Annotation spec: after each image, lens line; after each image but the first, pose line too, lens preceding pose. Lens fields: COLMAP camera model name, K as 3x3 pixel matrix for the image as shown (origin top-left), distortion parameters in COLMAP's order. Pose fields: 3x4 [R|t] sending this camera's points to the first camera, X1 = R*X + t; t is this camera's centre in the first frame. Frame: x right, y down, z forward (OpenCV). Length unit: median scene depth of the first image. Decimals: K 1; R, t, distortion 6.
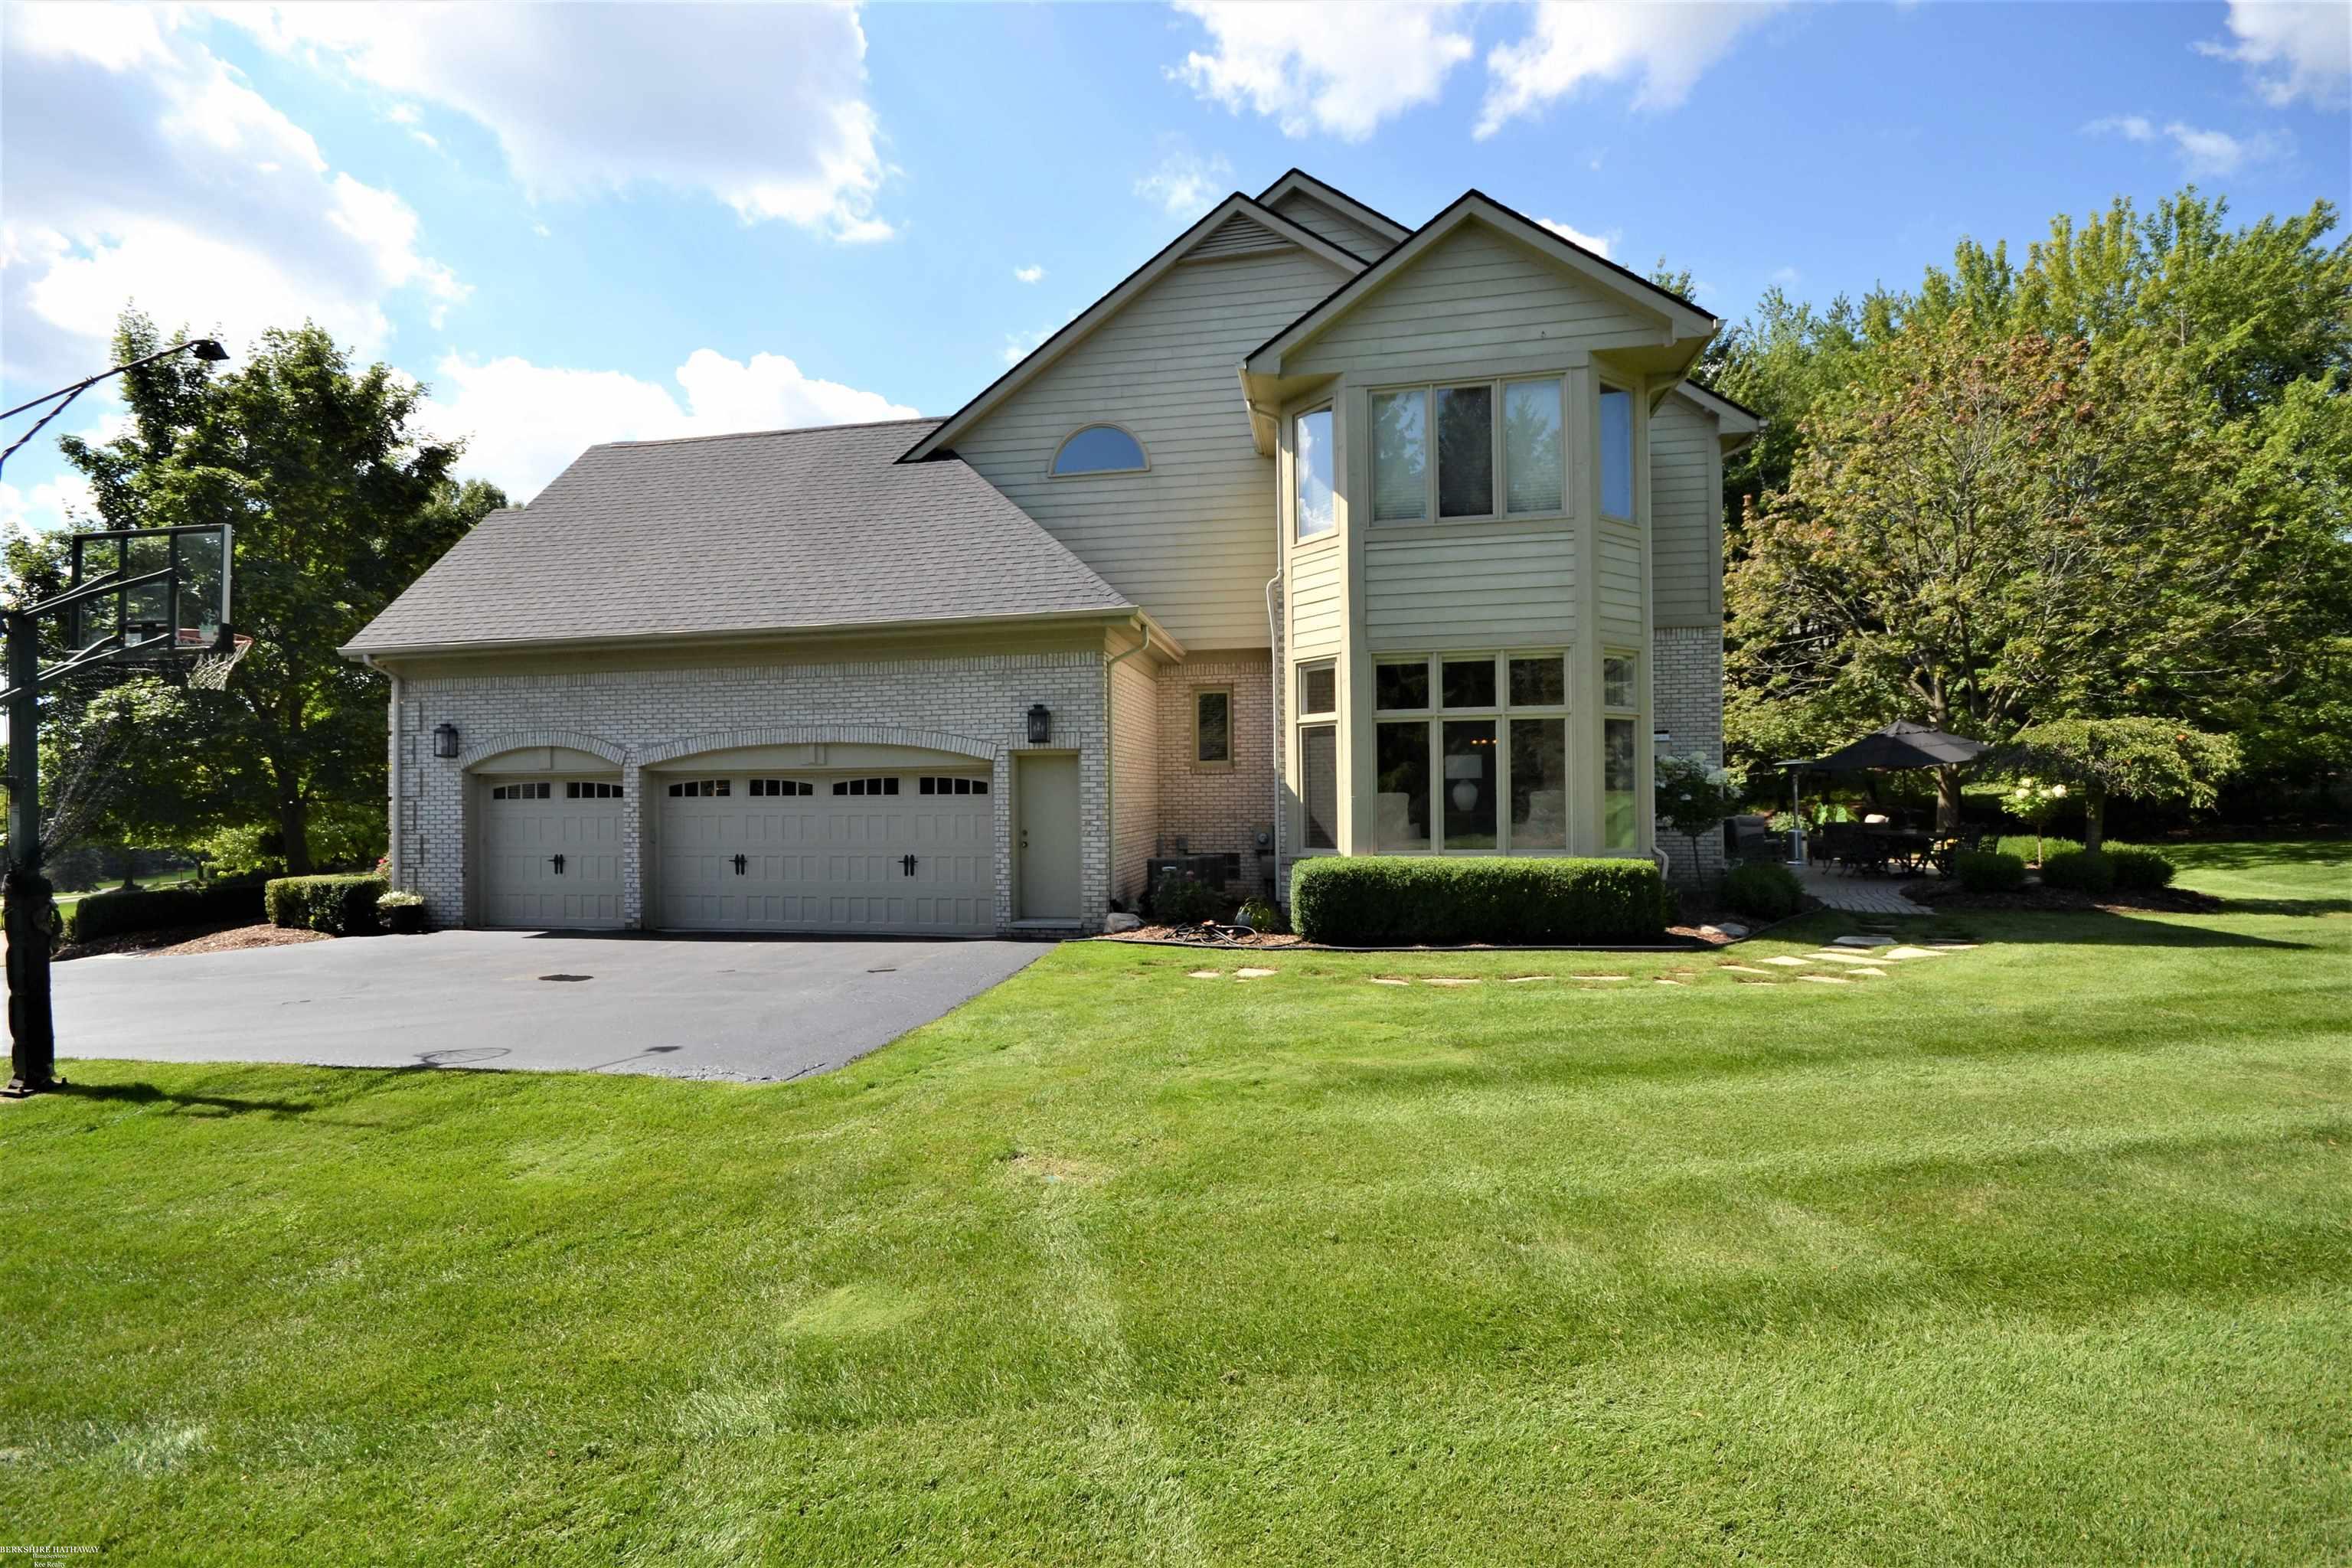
lens RADIAL K [[1035.7, 0, 1158.0], [0, 1035.7, 798.1], [0, 0, 1]] dist [0.006159, -0.008705]
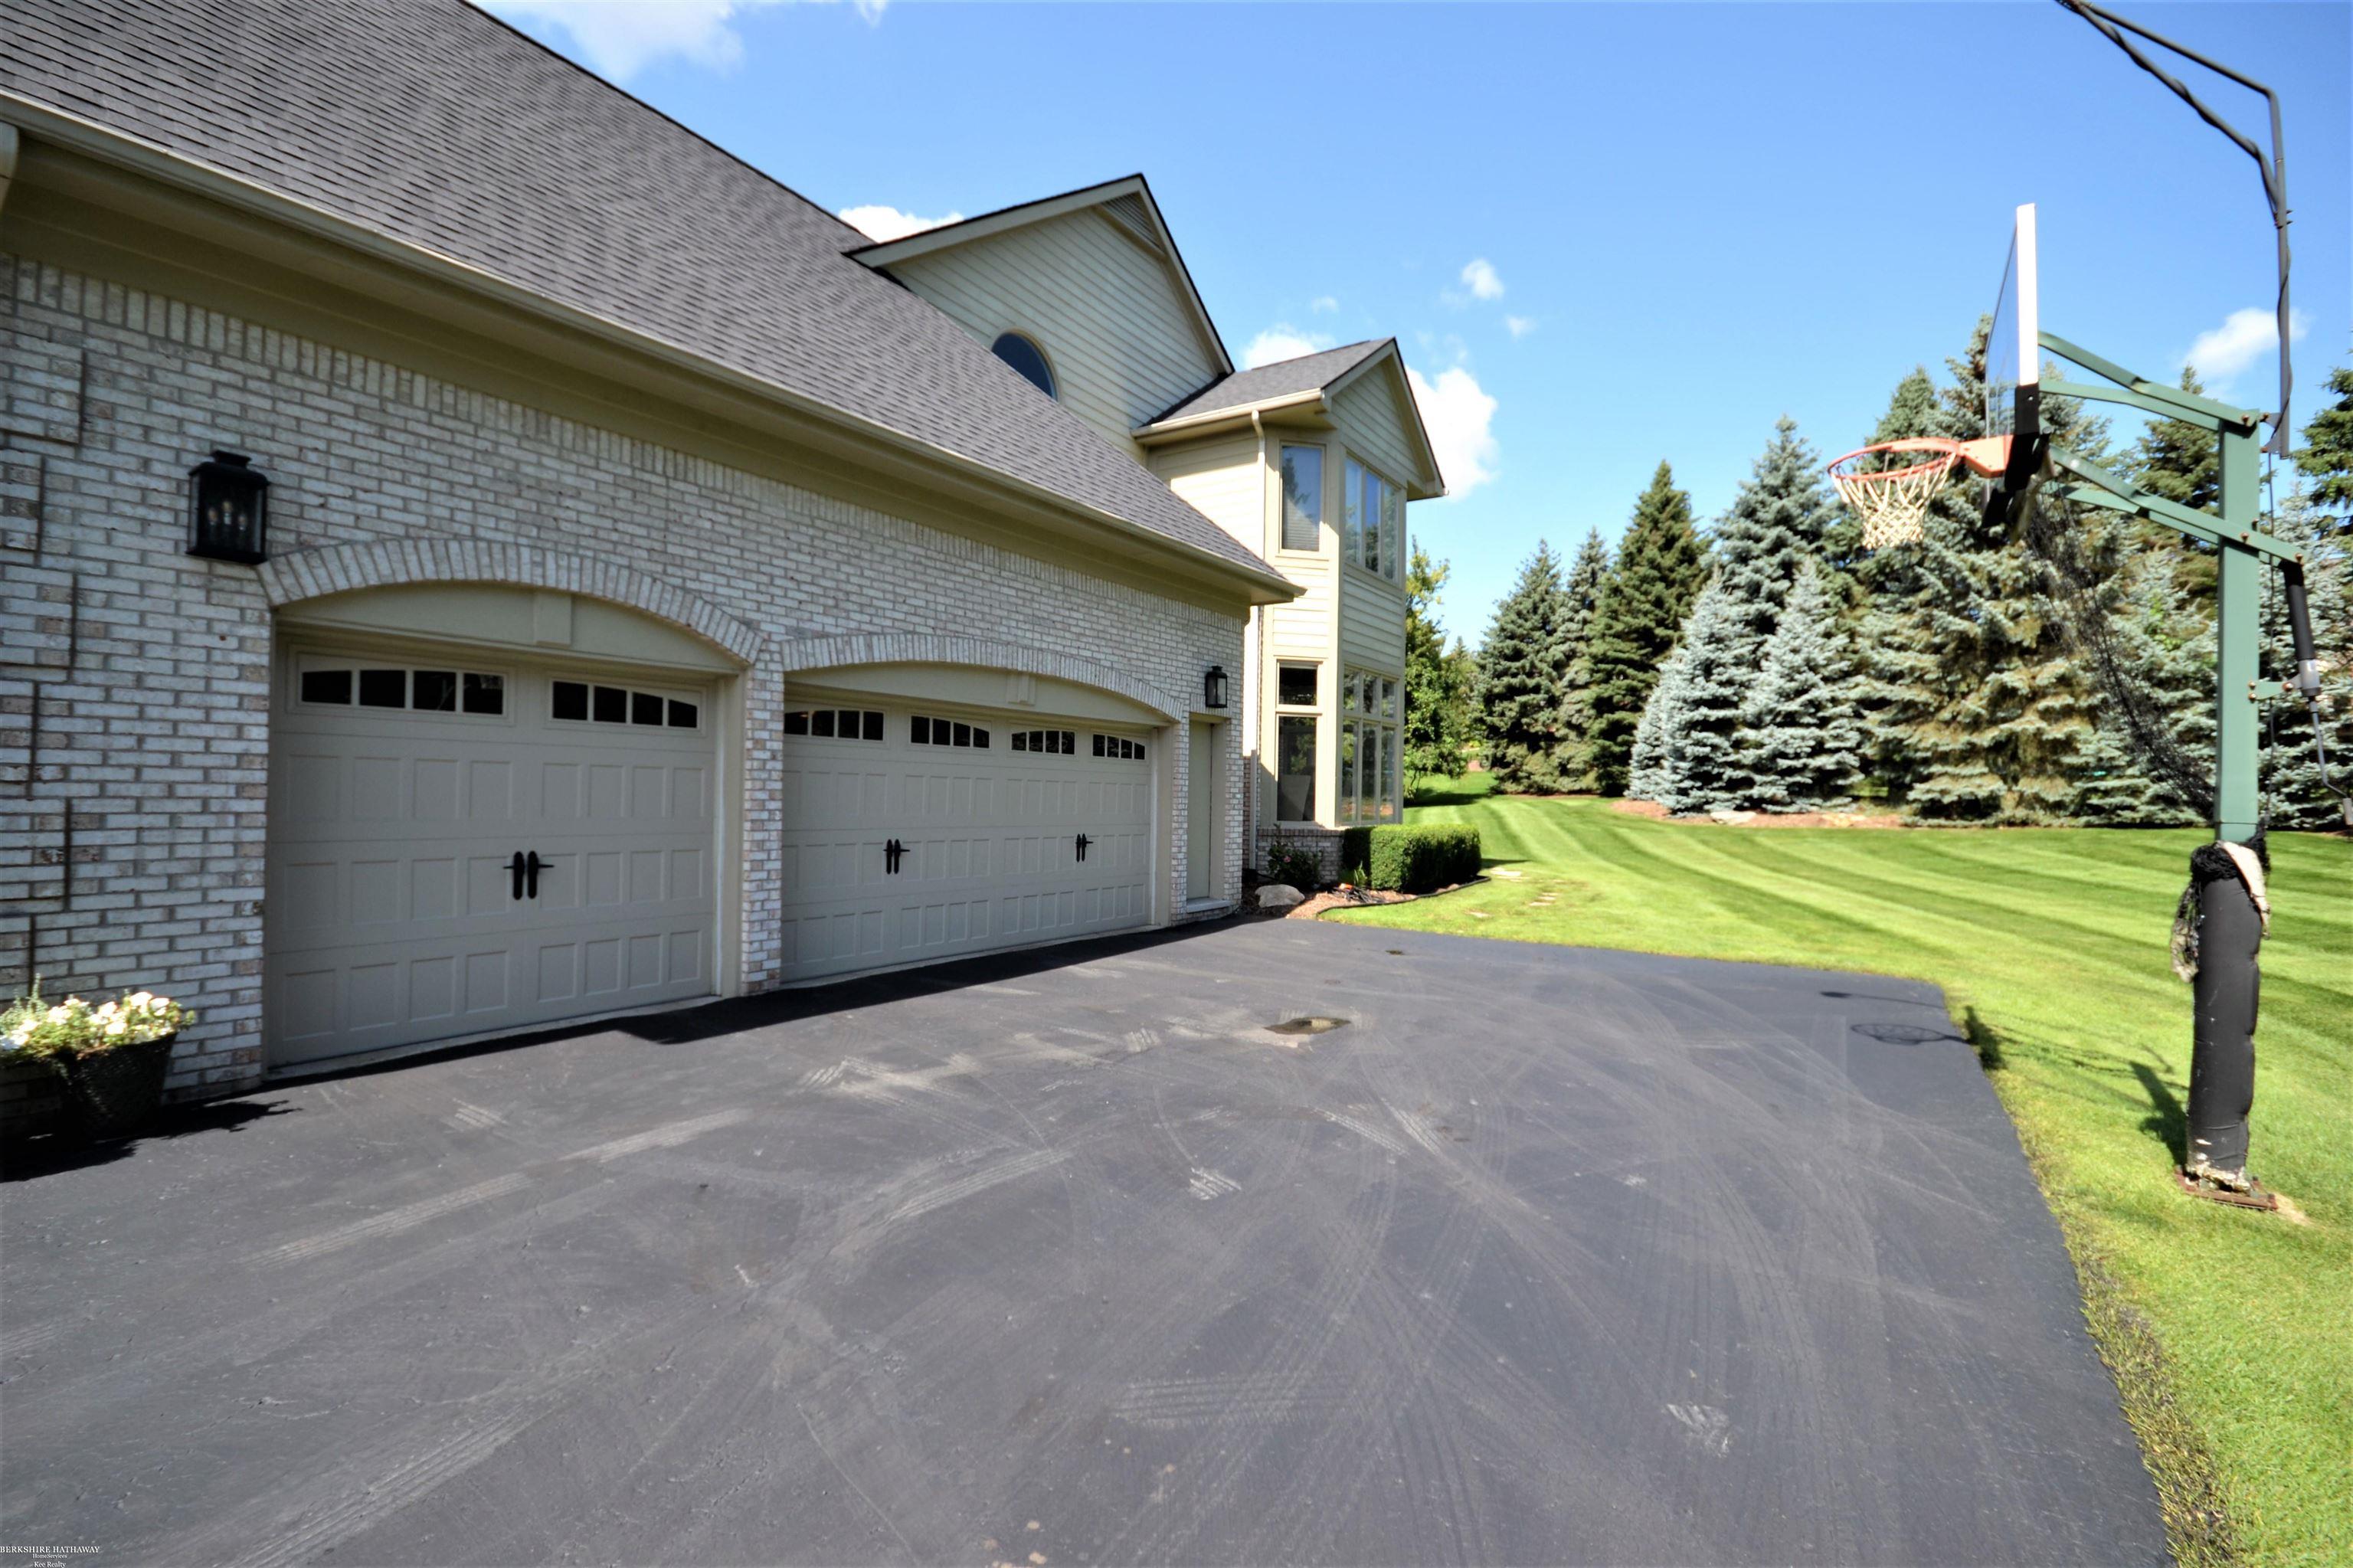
lens RADIAL K [[1036.8, 0, 1162.9], [0, 1036.8, 785.2], [0, 0, 1]] dist [-0.002186, -0.008131]
pose [[0.382900, 0.026049, 0.923423, -0.895501], [-0.023168, 0.999559, -0.018590, 0.030620], [-0.923499, -0.014275, 0.383334, 0.629581]]
